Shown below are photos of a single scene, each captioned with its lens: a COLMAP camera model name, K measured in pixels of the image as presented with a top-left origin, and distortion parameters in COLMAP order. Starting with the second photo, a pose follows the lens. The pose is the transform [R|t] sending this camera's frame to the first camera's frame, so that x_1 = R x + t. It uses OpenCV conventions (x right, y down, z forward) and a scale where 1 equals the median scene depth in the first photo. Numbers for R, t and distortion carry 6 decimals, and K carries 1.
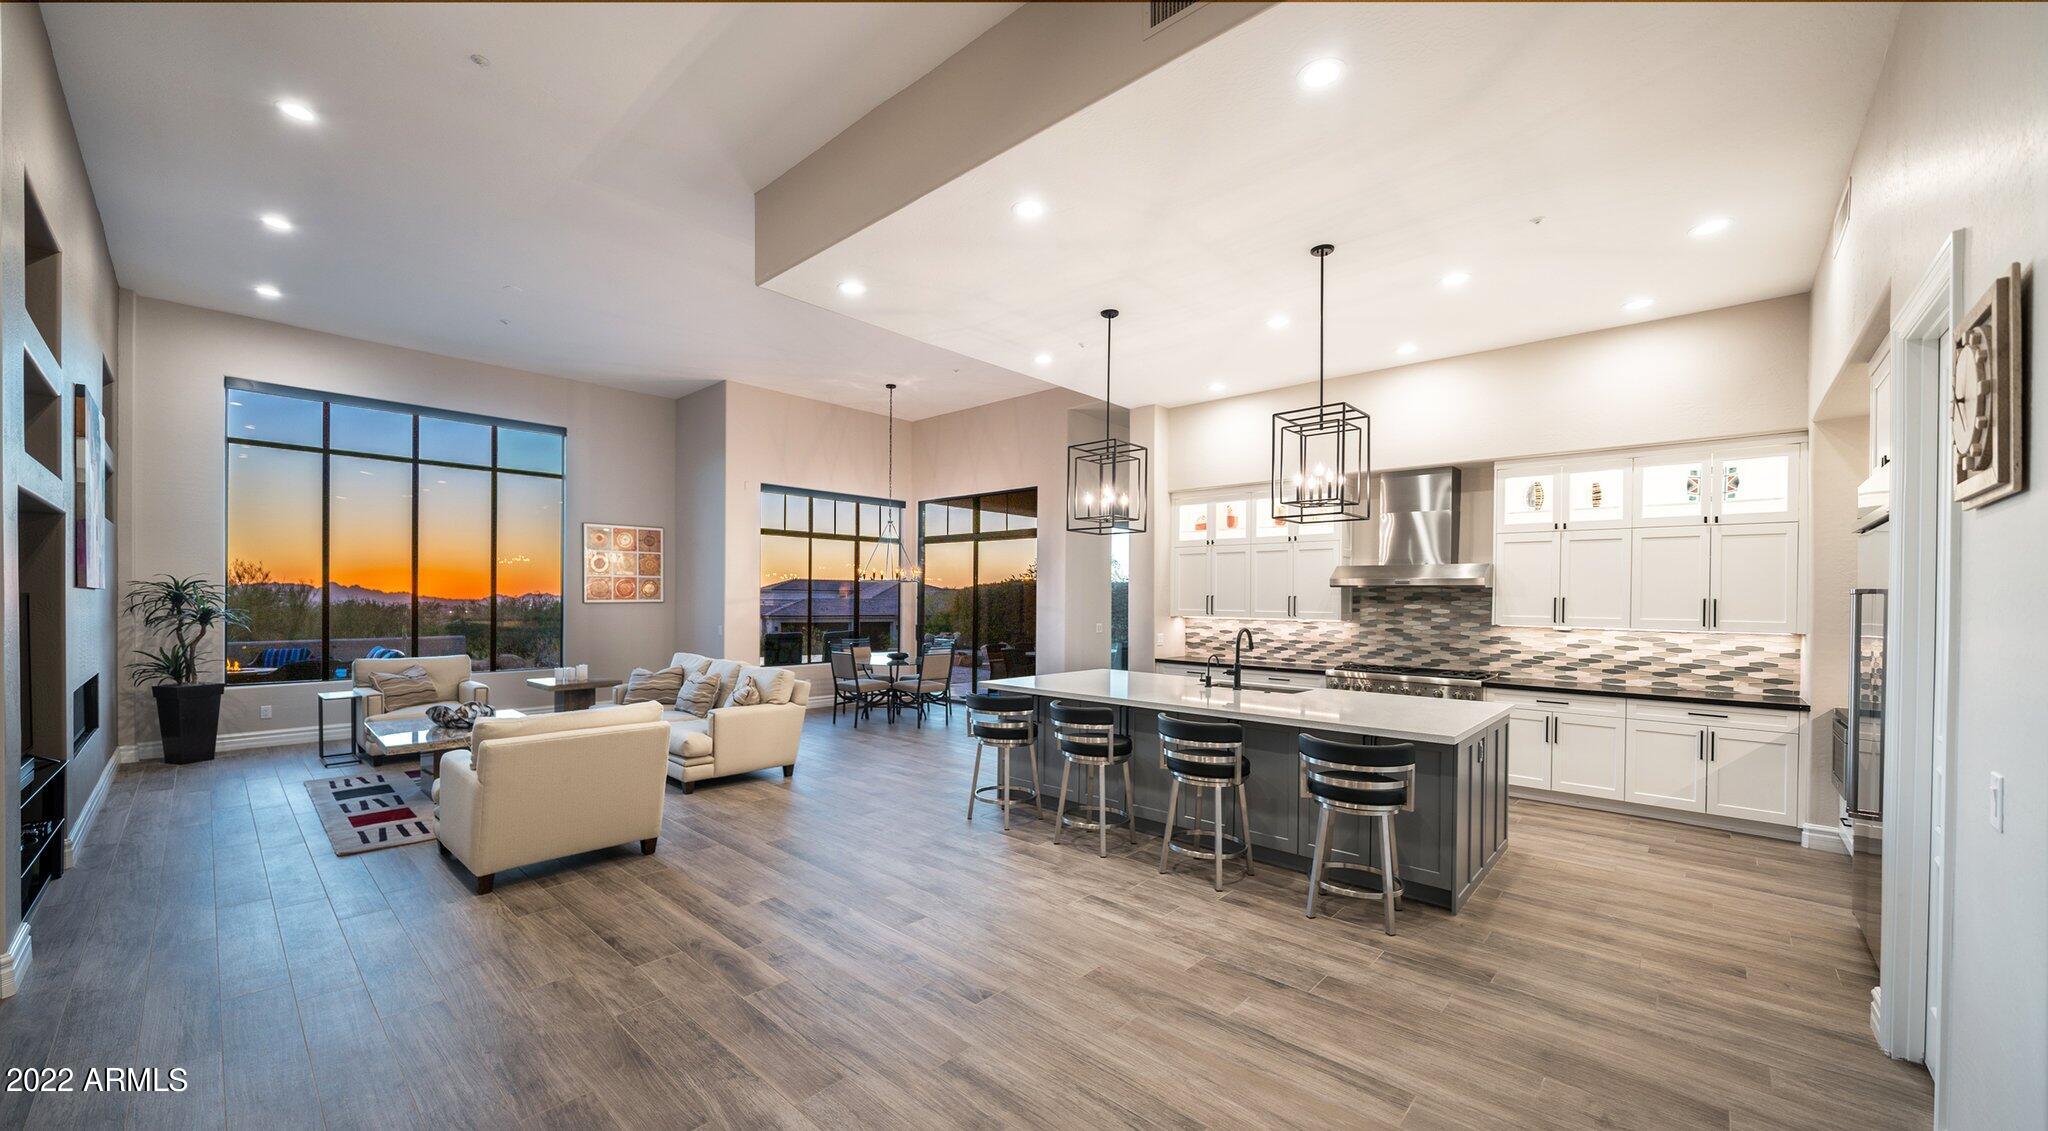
lens RADIAL K [[801.6, 0, 1042.4], [0, 801.6, 607.4], [0, 0, 1]] dist [0.001810, -0.002068]
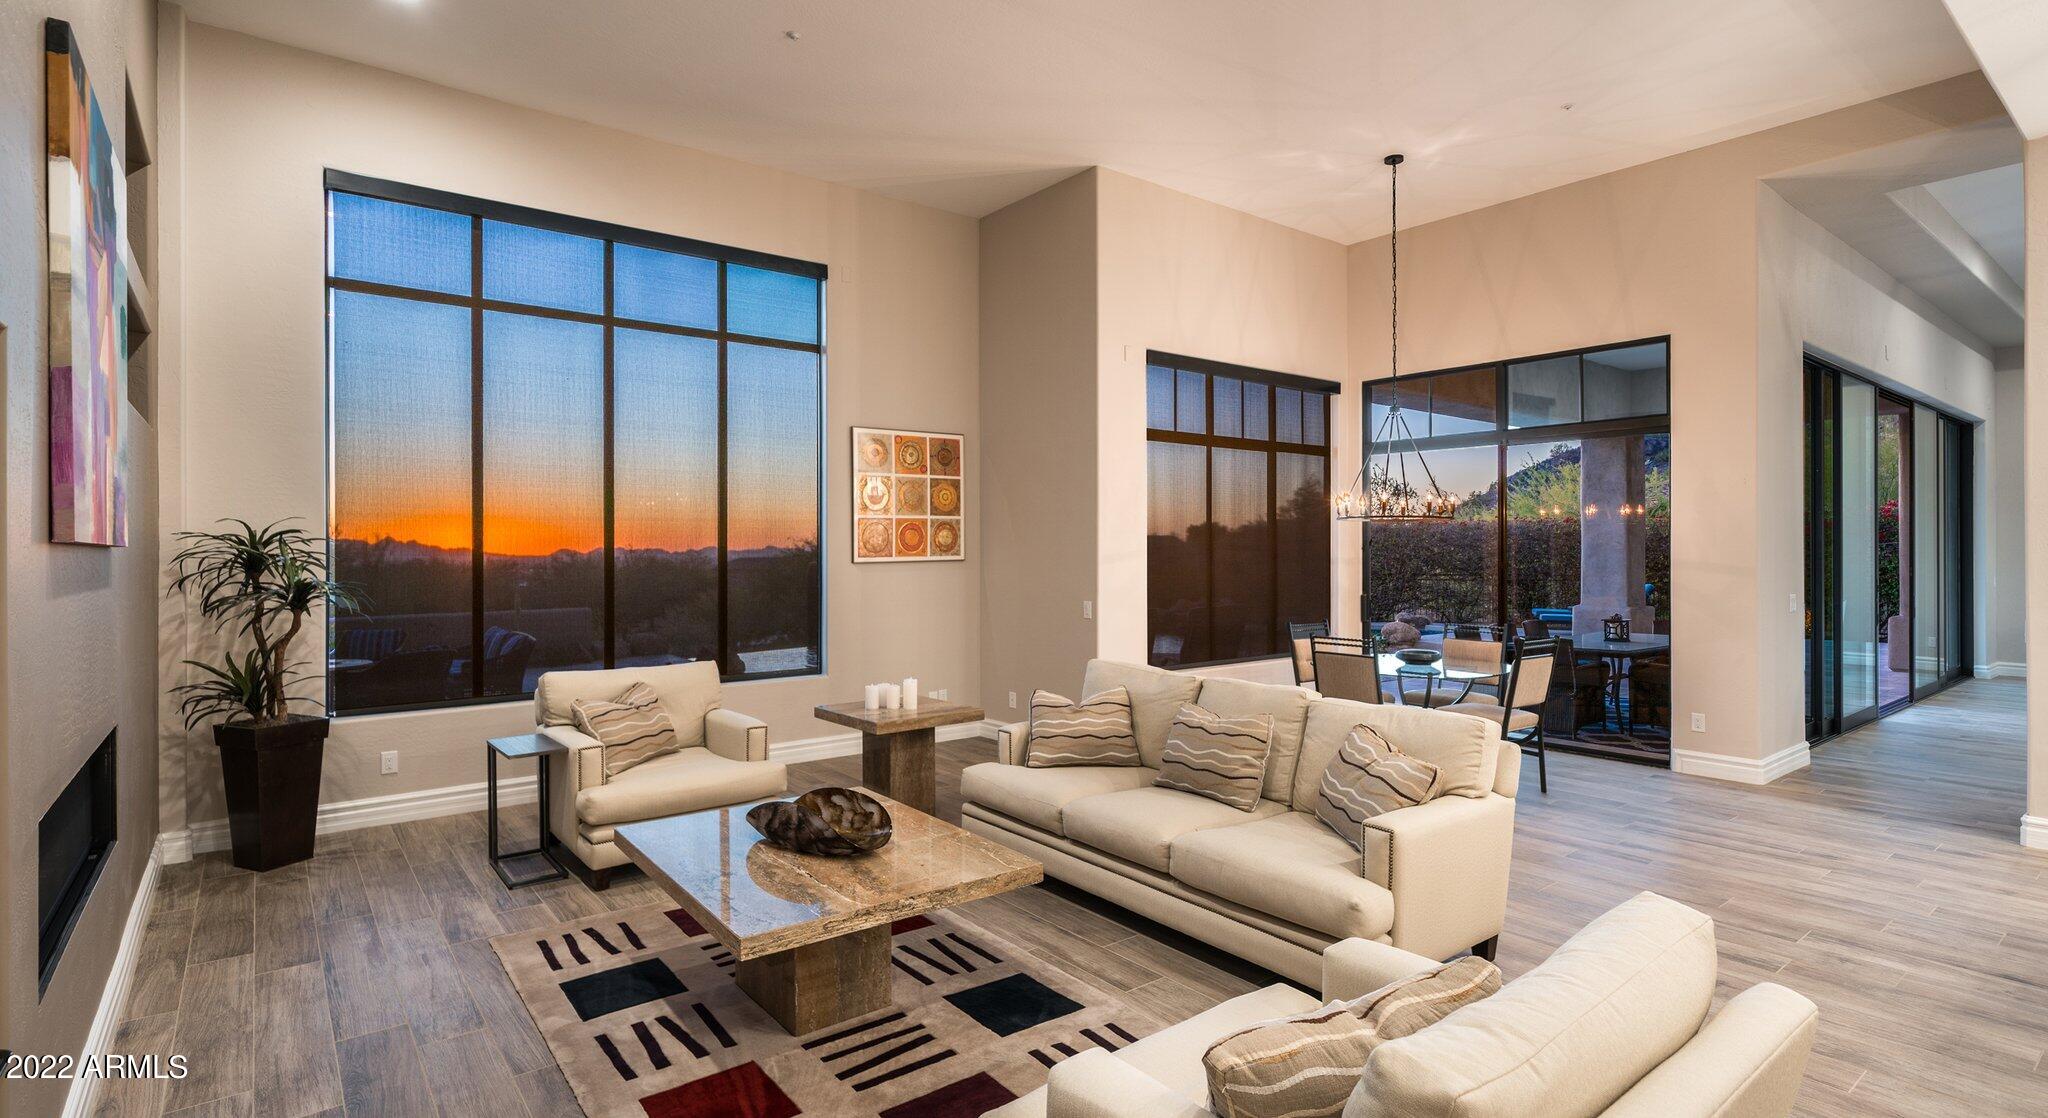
lens RADIAL K [[983.8, 0, 1023.8], [0, 983.8, 553.0], [0, 0, 1]] dist [0.007436, -0.000558]
pose [[0.989402, -0.008886, -0.144933, -0.447025], [0.008122, 0.999950, -0.005862, -0.009789], [0.144978, 0.004623, 0.989424, 0.395403]]
